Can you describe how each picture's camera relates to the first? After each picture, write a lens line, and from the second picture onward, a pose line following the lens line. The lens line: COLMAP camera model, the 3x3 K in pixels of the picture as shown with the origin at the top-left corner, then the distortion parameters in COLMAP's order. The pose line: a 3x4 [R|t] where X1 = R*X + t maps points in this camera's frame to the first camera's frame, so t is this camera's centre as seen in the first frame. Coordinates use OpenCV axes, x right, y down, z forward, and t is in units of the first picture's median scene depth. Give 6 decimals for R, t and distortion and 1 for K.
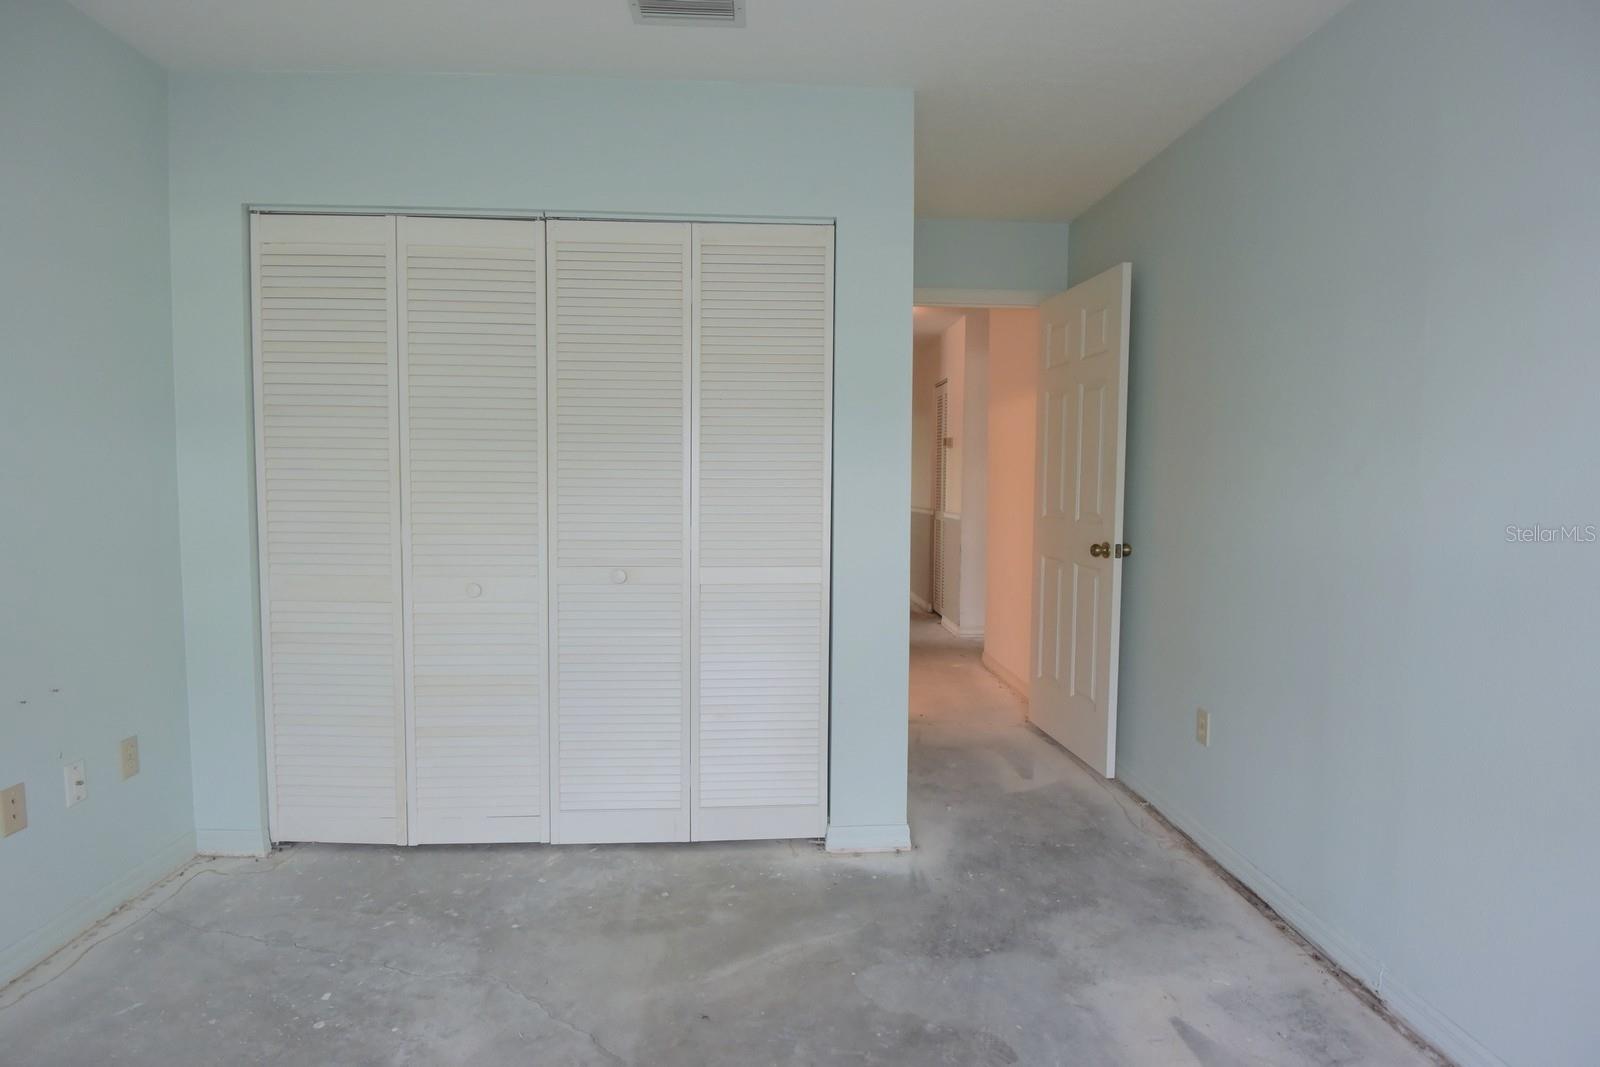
lens RADIAL K [[837.7, 0, 810.7], [0, 837.7, 528.2], [0, 0, 1]] dist [-0.002315, -0.026015]
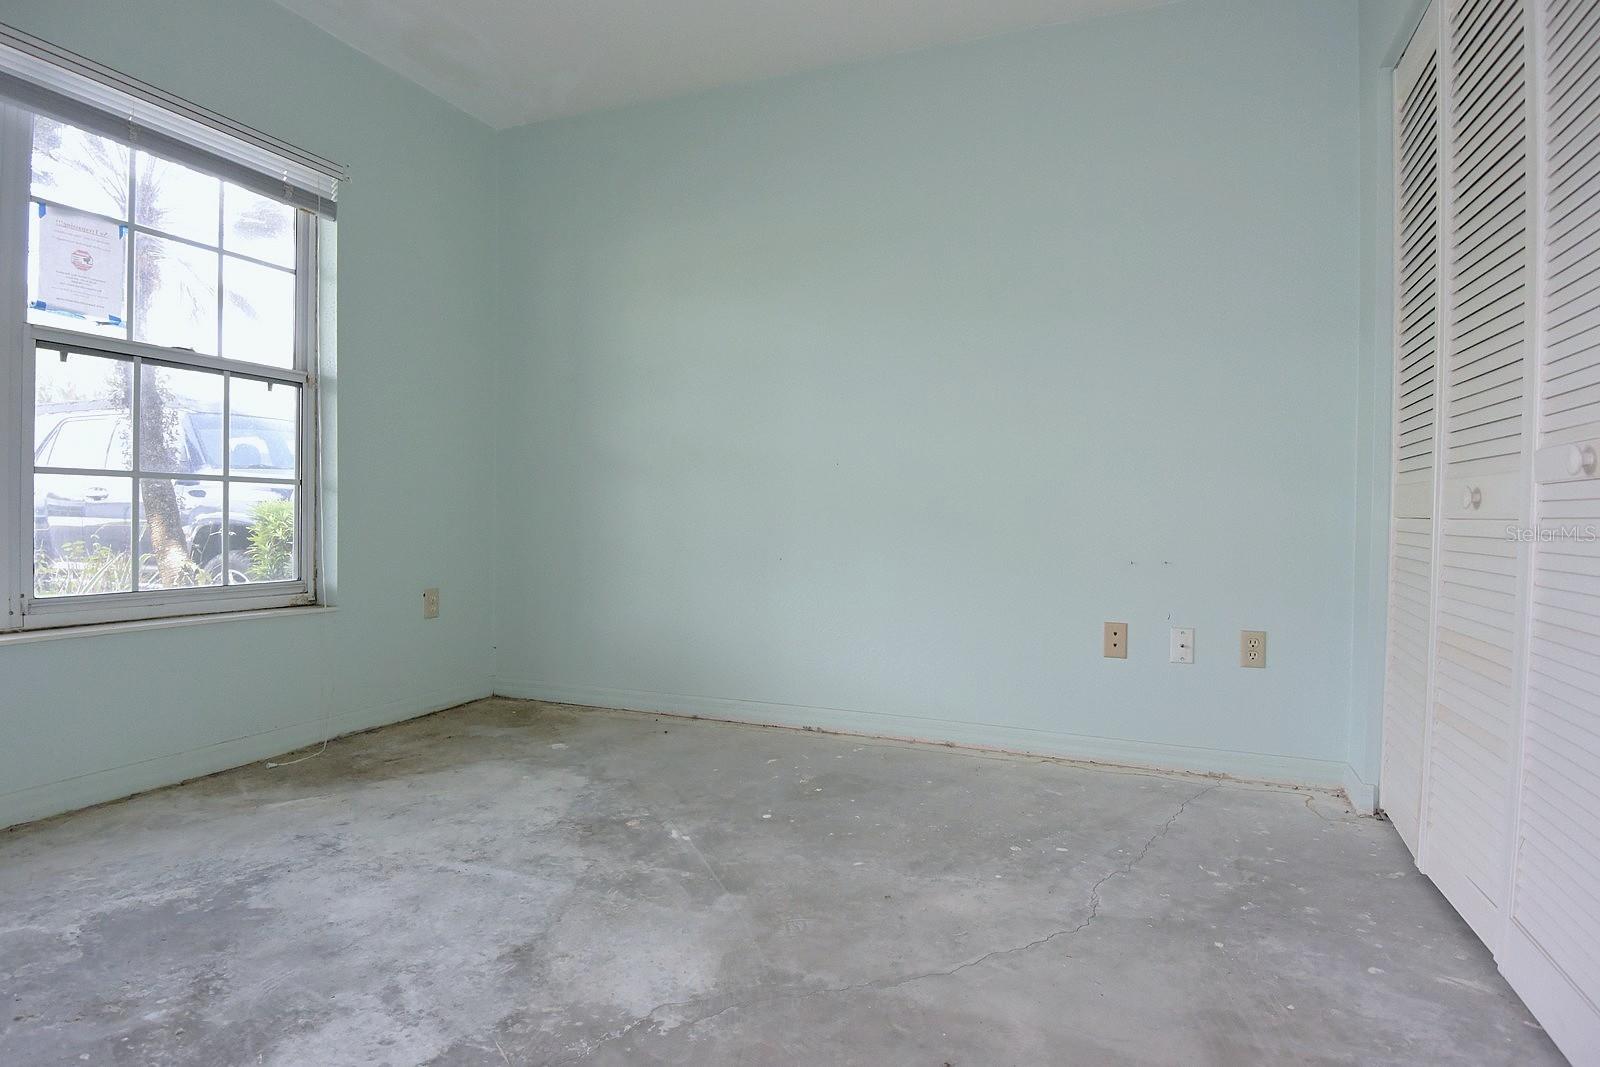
lens RADIAL K [[837.7, 0, 810.7], [0, 837.7, 528.2], [0, 0, 1]] dist [-0.002315, -0.026015]
pose [[-0.419005, 0.000693, -0.907984, 0.447821], [-0.071946, 0.996830, 0.033961, 0.136754], [0.905129, 0.079555, -0.417627, 1.008973]]
